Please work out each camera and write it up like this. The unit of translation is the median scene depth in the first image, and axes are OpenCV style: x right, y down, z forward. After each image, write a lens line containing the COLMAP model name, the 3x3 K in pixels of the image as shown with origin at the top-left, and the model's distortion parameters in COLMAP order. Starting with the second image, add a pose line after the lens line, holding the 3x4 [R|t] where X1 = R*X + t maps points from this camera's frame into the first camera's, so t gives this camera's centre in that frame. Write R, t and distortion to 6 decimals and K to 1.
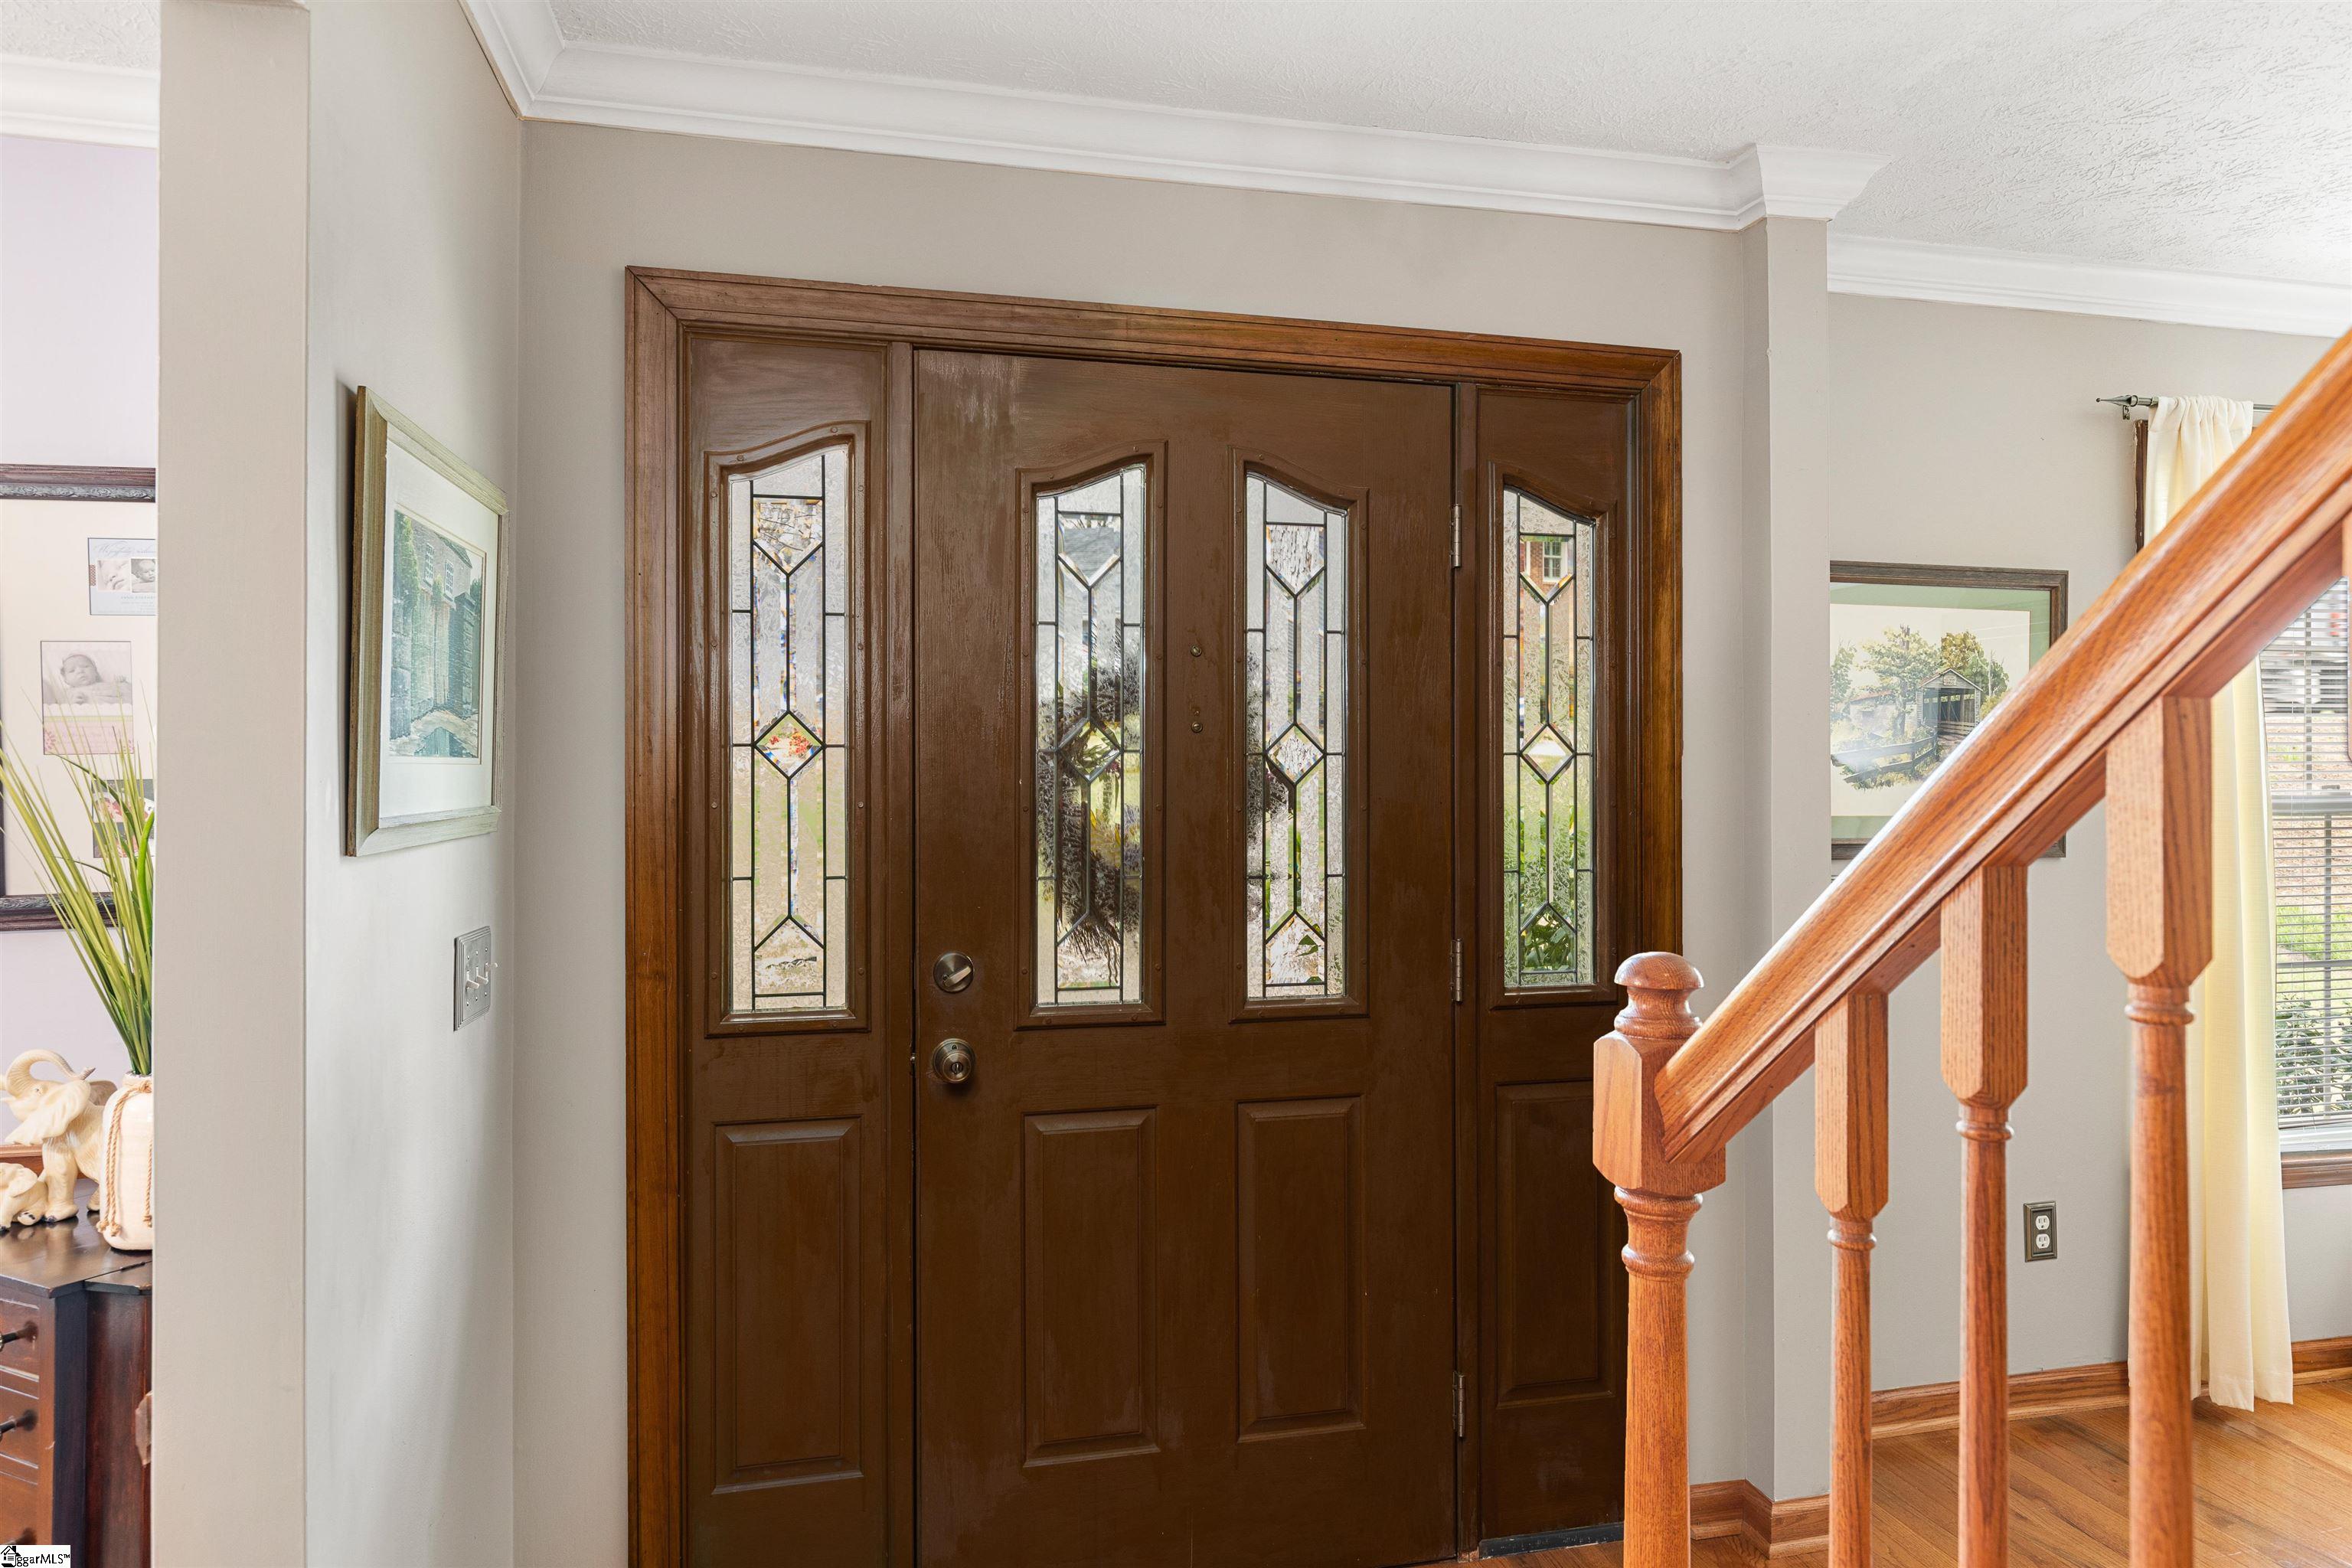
lens RADIAL K [[1378.6, 0, 1176.4], [0, 1378.6, 777.1], [0, 0, 1]] dist [-0.001606, 0.003026]
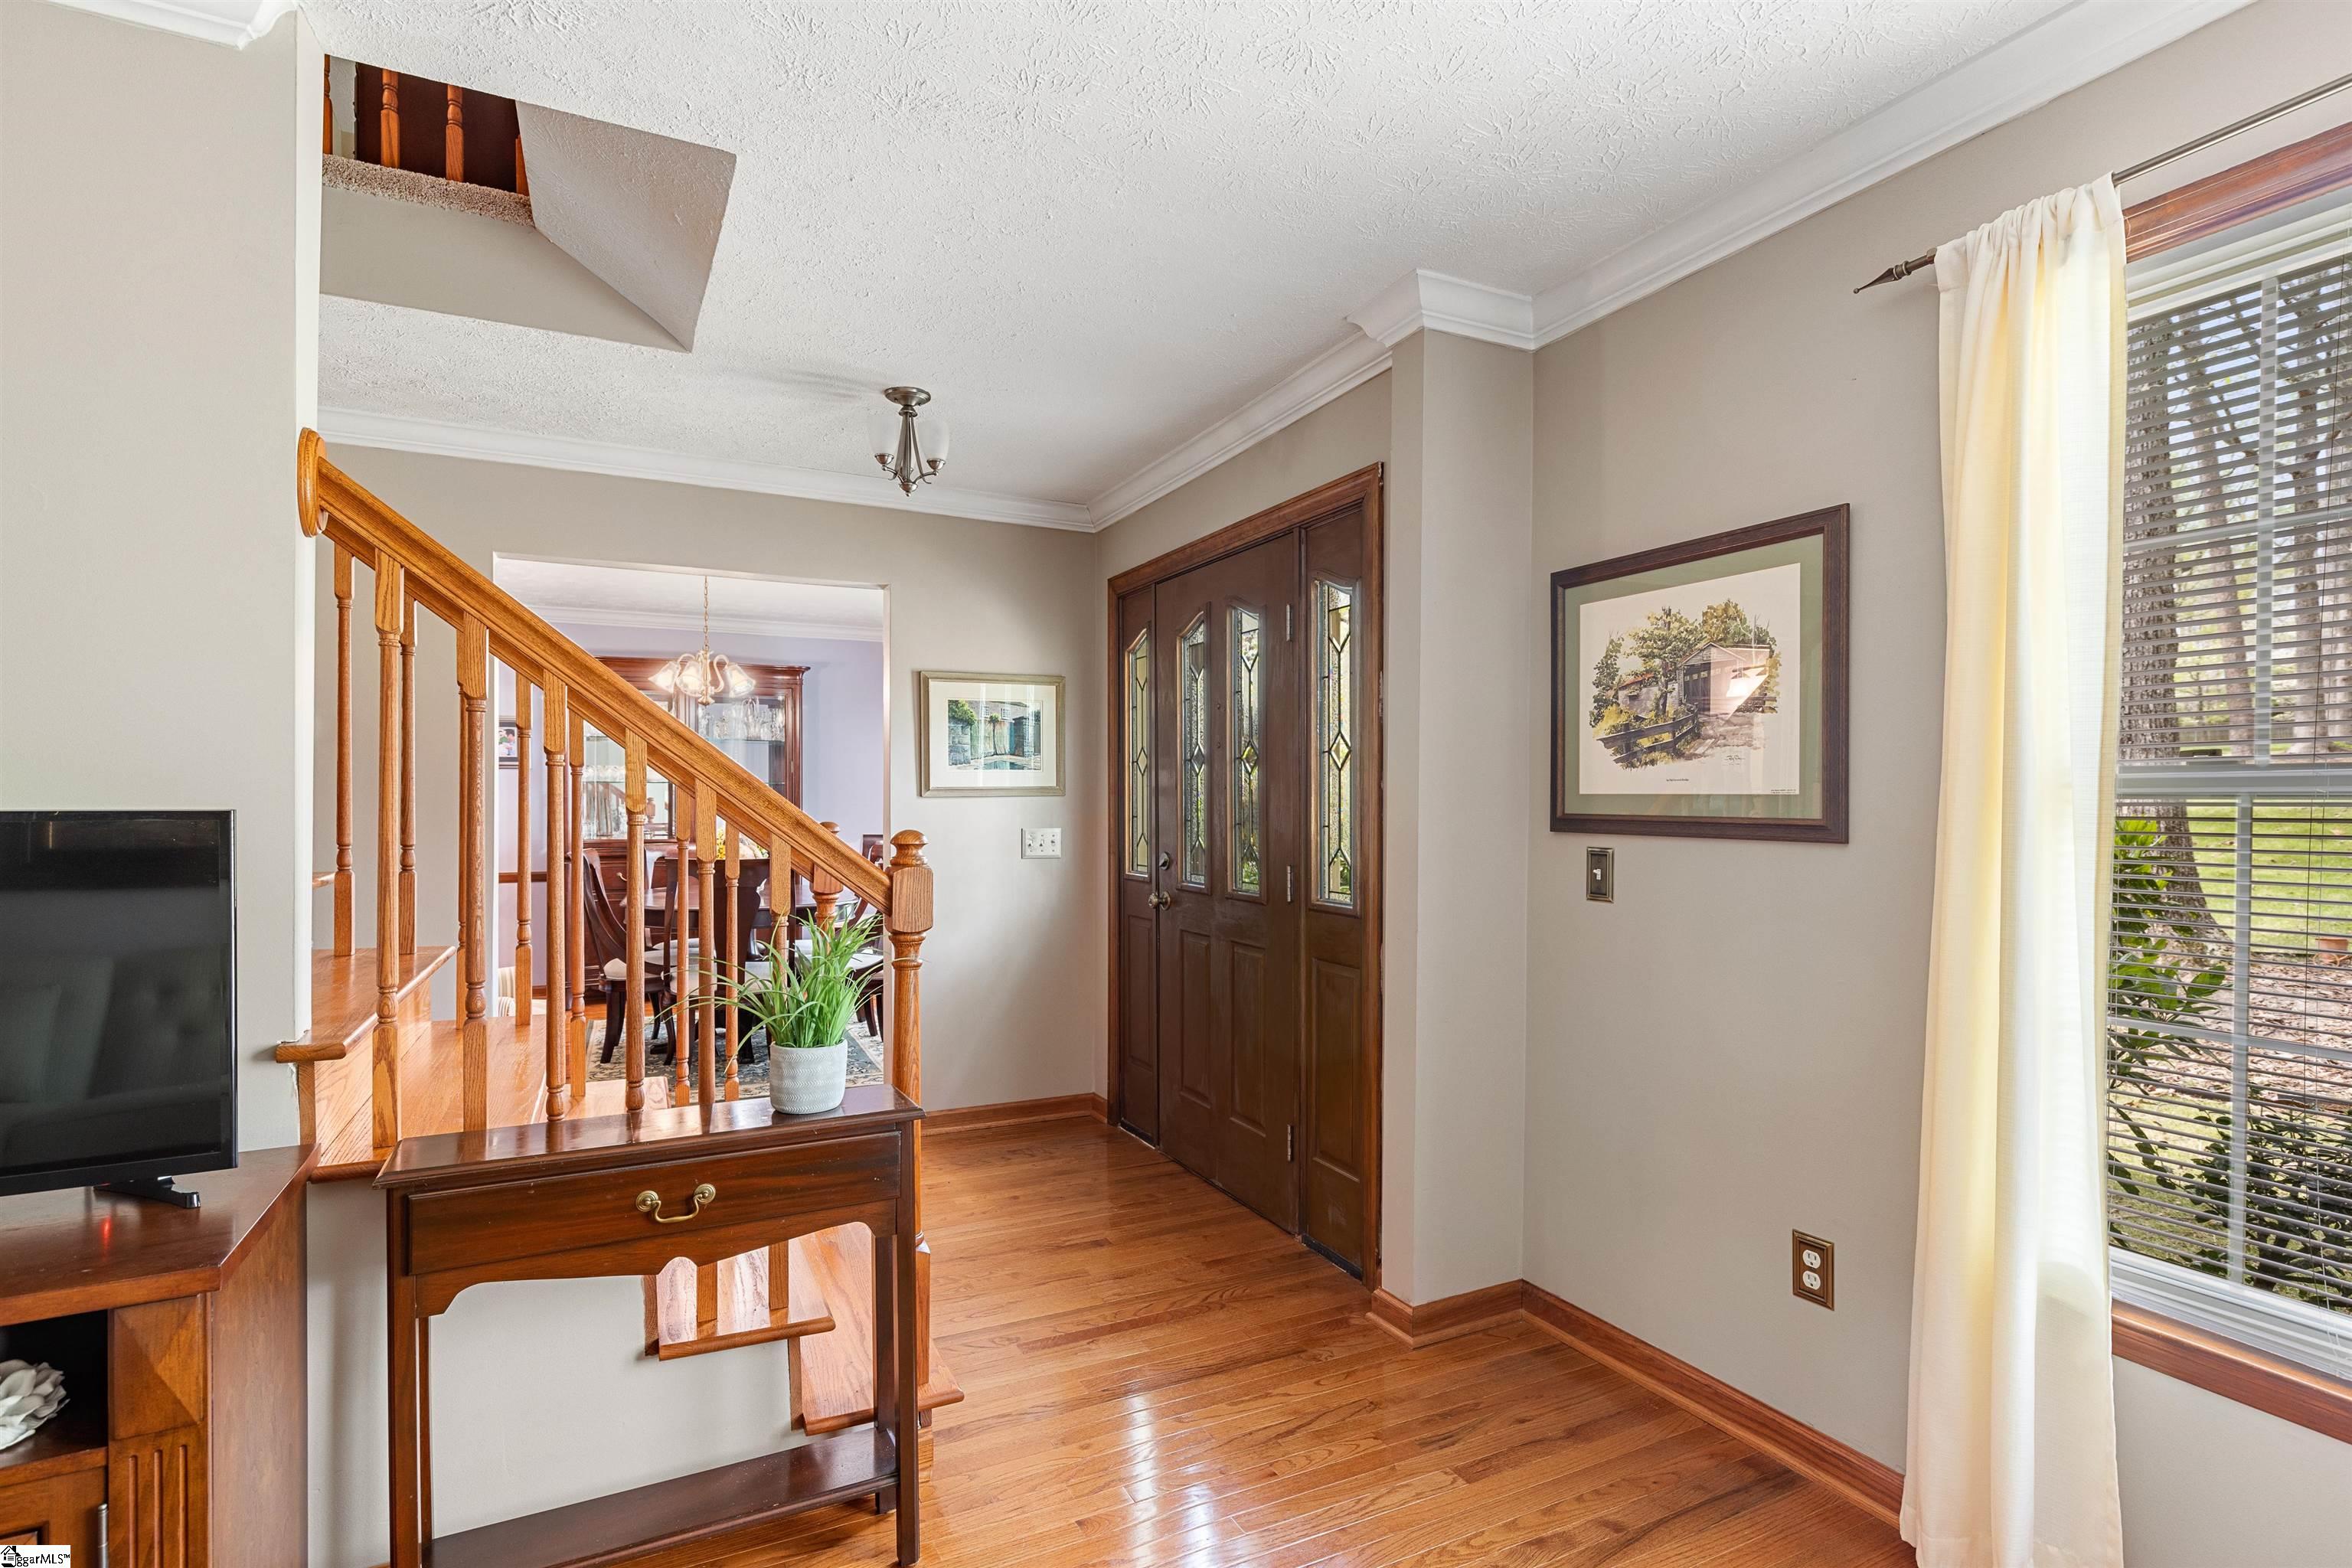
lens RADIAL K [[1120.1, 0, 1176.0], [0, 1120.1, 784.0], [0, 0, 1]] dist [-0.000477, -0.000082]
pose [[0.234790, -0.003433, -0.972040, 1.248763], [0.014760, 0.999891, 0.000034, 0.015530], [0.971934, -0.014355, 0.234815, 0.451805]]
